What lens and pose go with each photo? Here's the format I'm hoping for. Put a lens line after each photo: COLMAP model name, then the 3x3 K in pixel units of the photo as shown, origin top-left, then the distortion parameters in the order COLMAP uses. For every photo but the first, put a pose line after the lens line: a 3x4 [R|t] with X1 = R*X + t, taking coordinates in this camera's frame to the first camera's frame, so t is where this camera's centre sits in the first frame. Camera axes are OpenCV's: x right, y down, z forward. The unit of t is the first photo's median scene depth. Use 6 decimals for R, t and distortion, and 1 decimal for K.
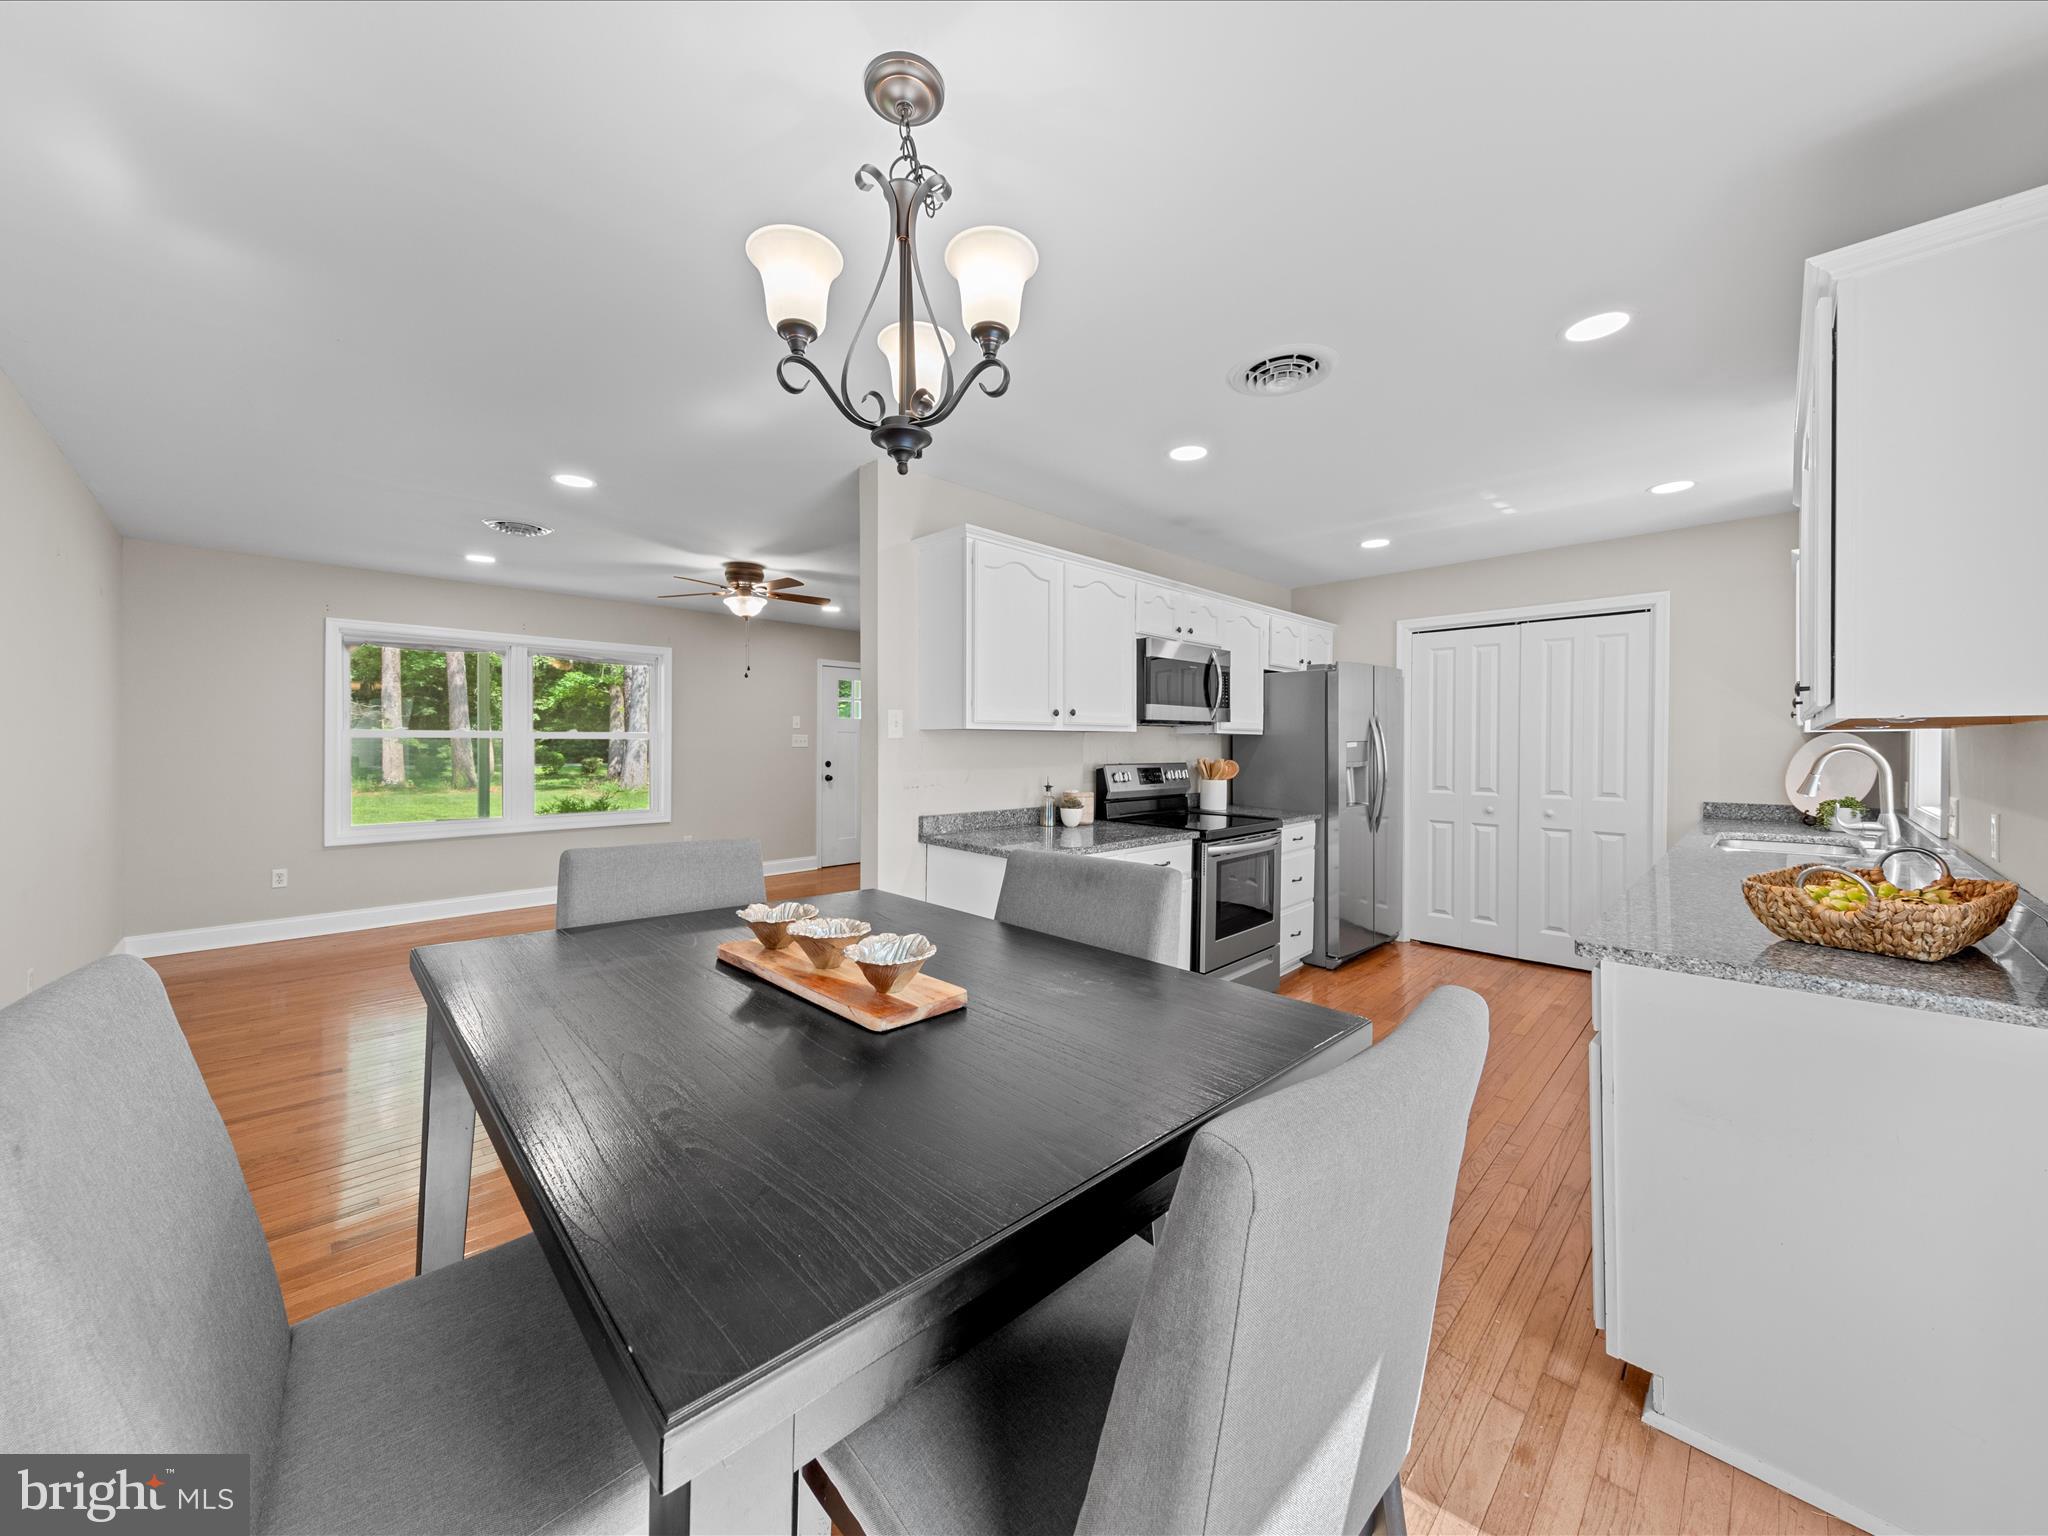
lens RADIAL K [[733.5, 0, 1017.4], [0, 733.5, 749.6], [0, 0, 1]] dist [0.009112, -0.000694]
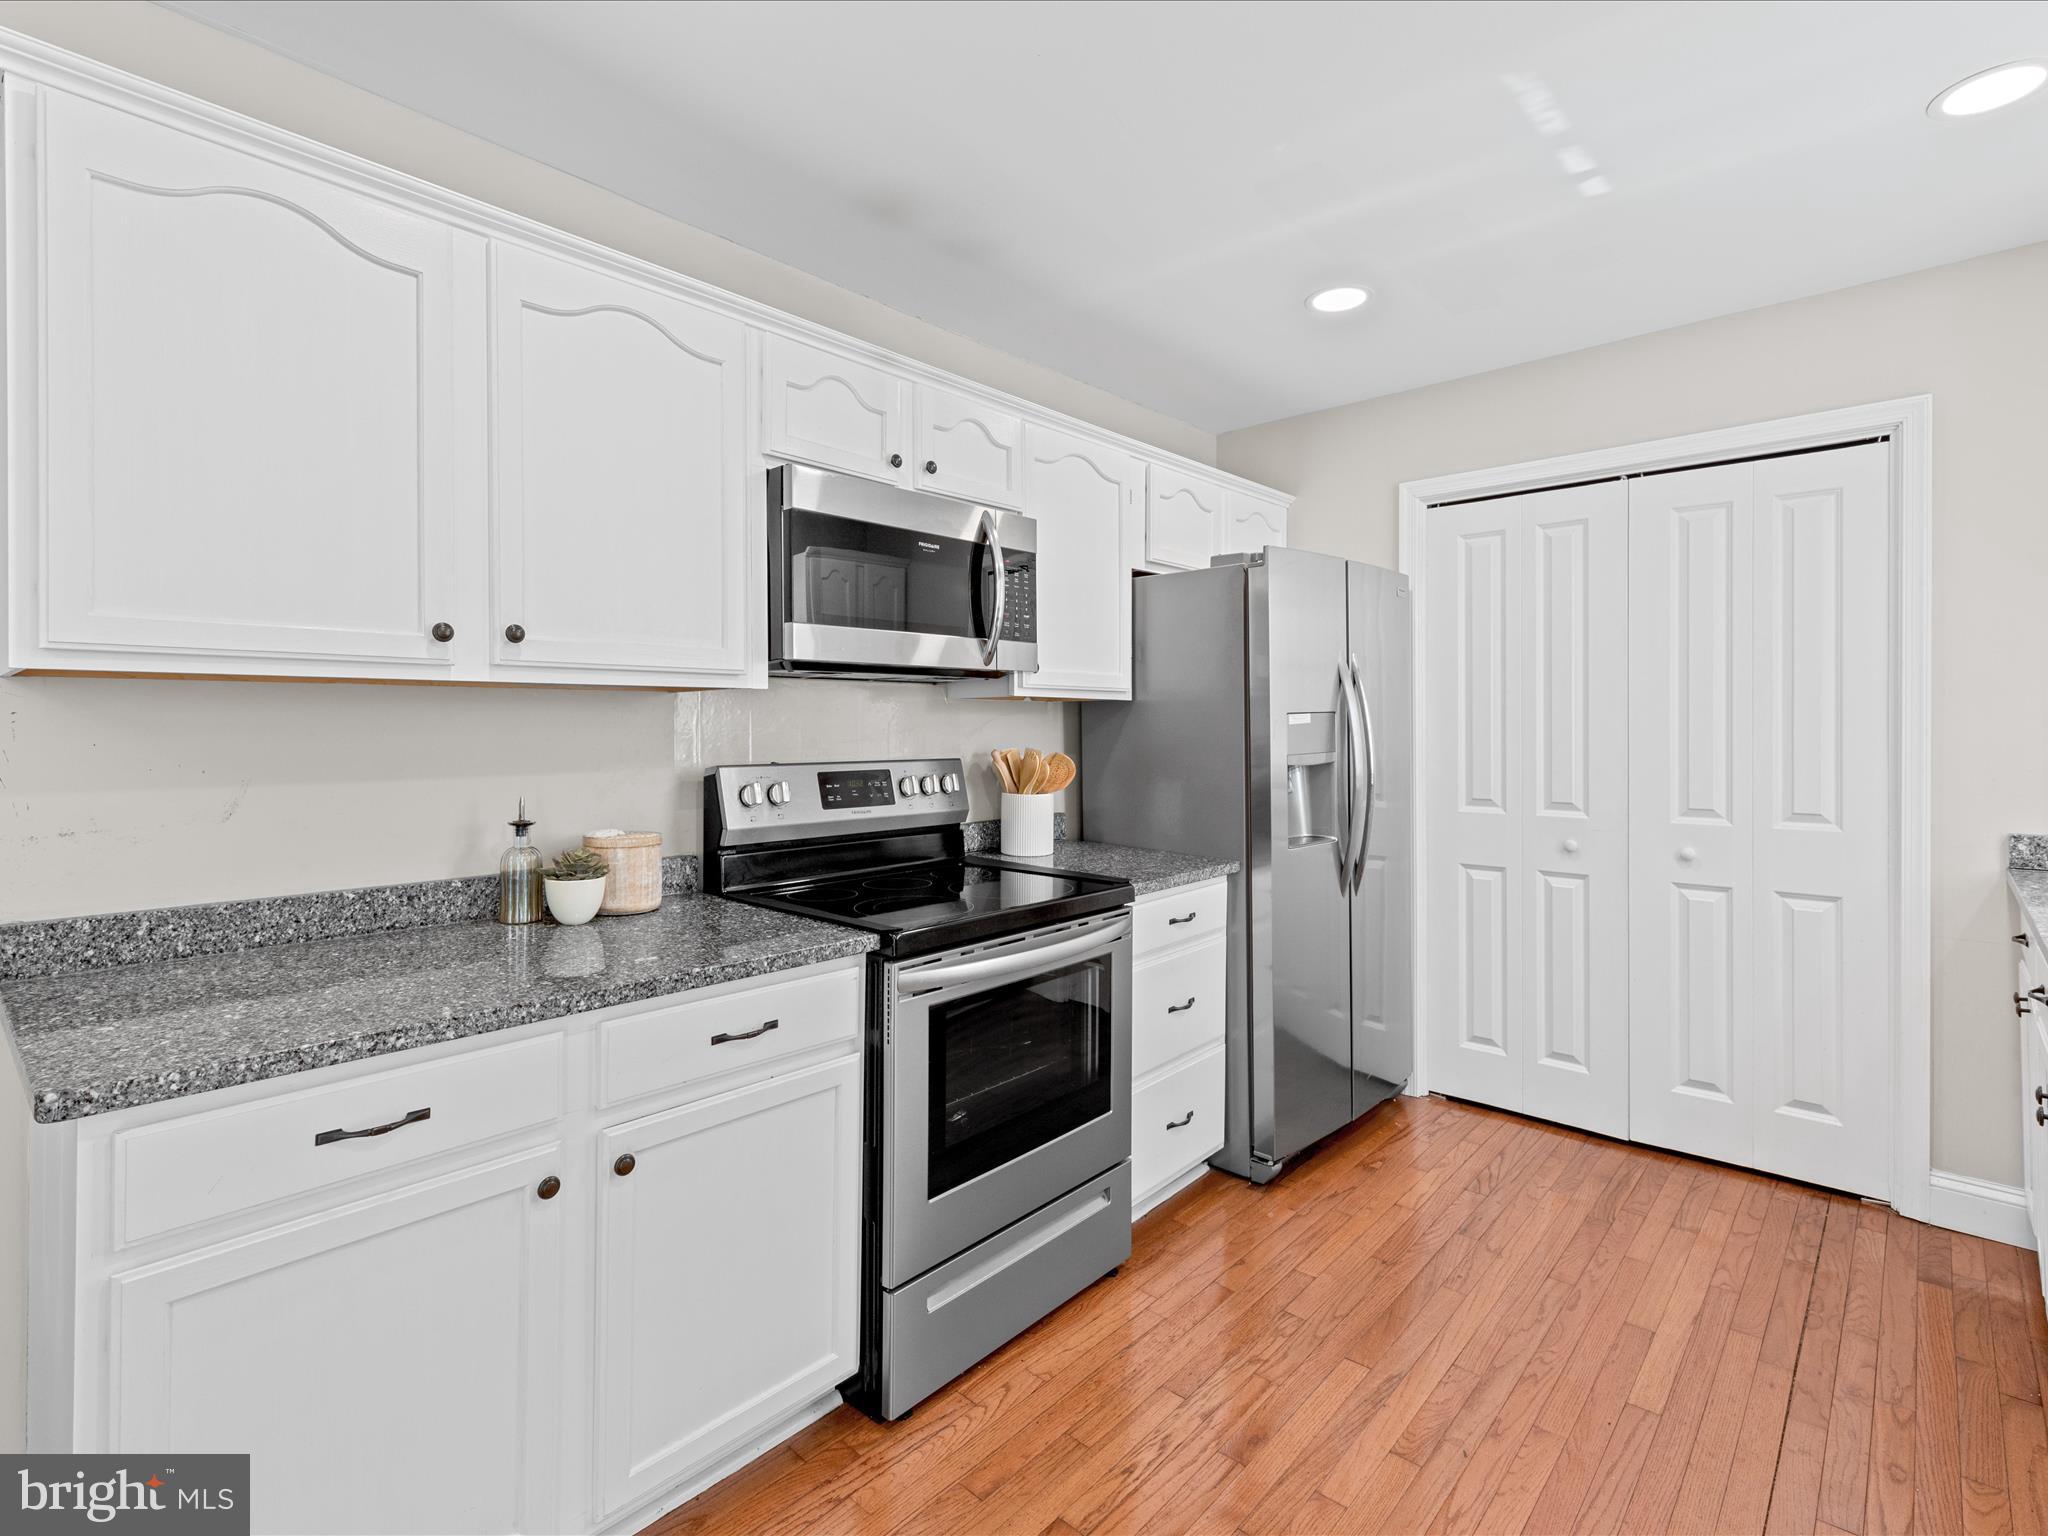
lens RADIAL K [[1003.3, 0, 1014.0], [0, 1003.3, 727.9], [0, 0, 1]] dist [0.013879, 0.000544]
pose [[0.997859, -0.006019, 0.065120, 0.234634], [0.006488, 0.999954, -0.007005, 0.002717], [-0.065075, 0.007413, 0.997853, 0.365559]]
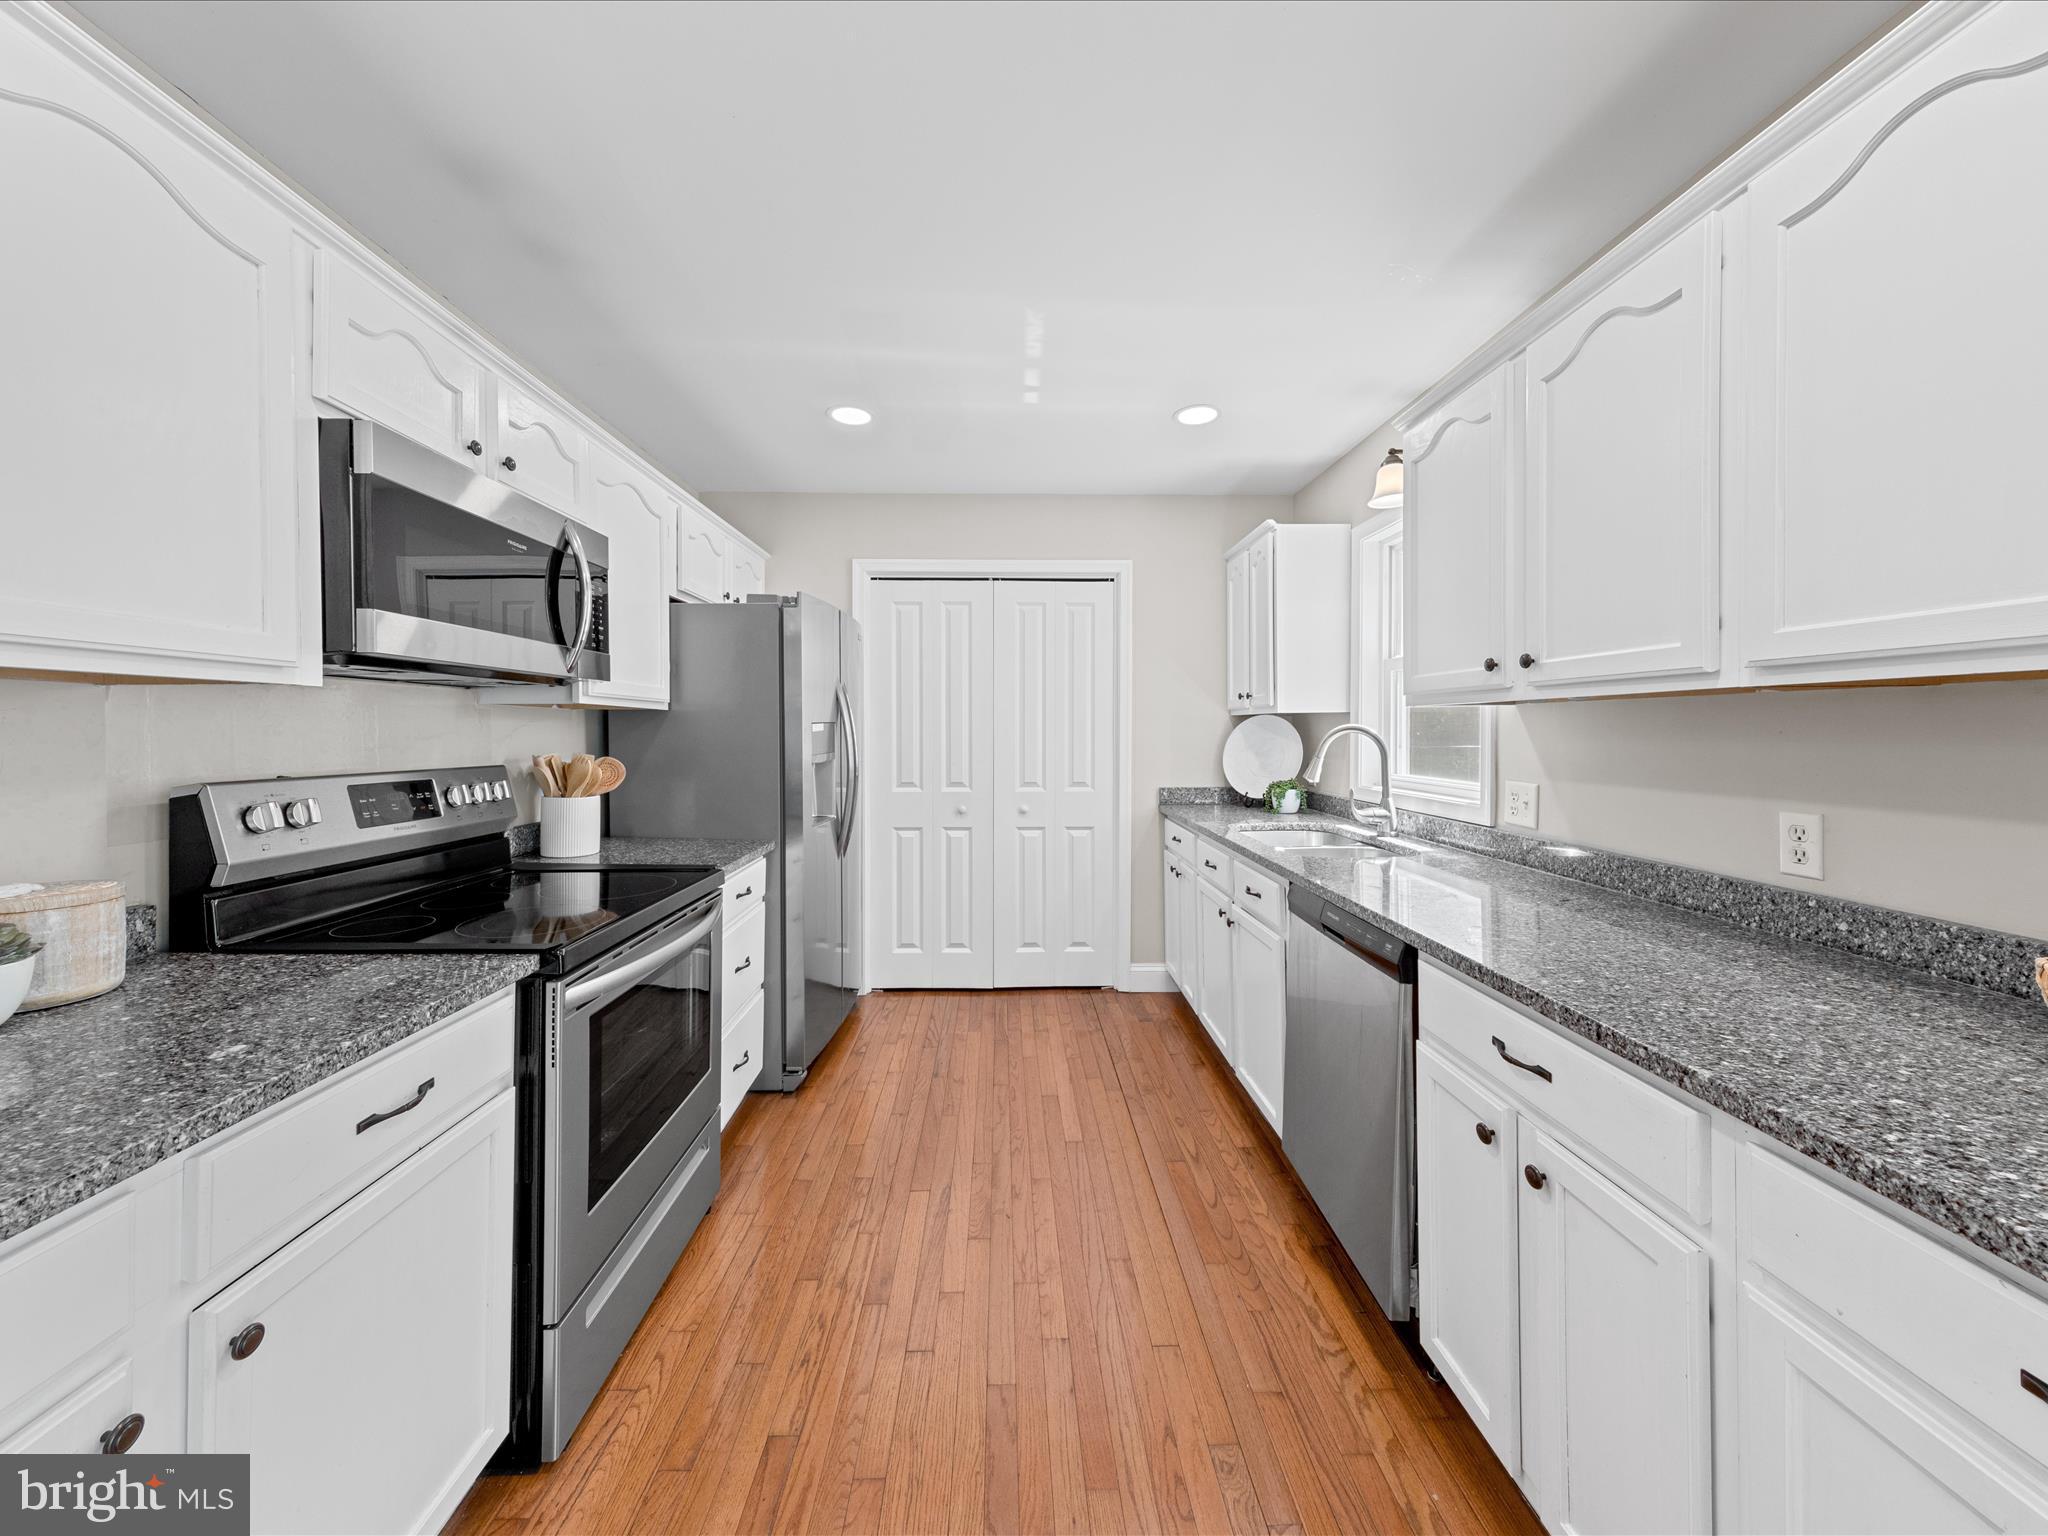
lens RADIAL K [[733.5, 0, 1028.2], [0, 733.5, 737.3], [0, 0, 1]] dist [0.009112, -0.000694]
pose [[0.675056, -0.008761, 0.737714, 0.114194], [0.008854, 0.999954, 0.003774, 0.001220], [-0.737713, 0.003984, 0.675103, 0.457569]]
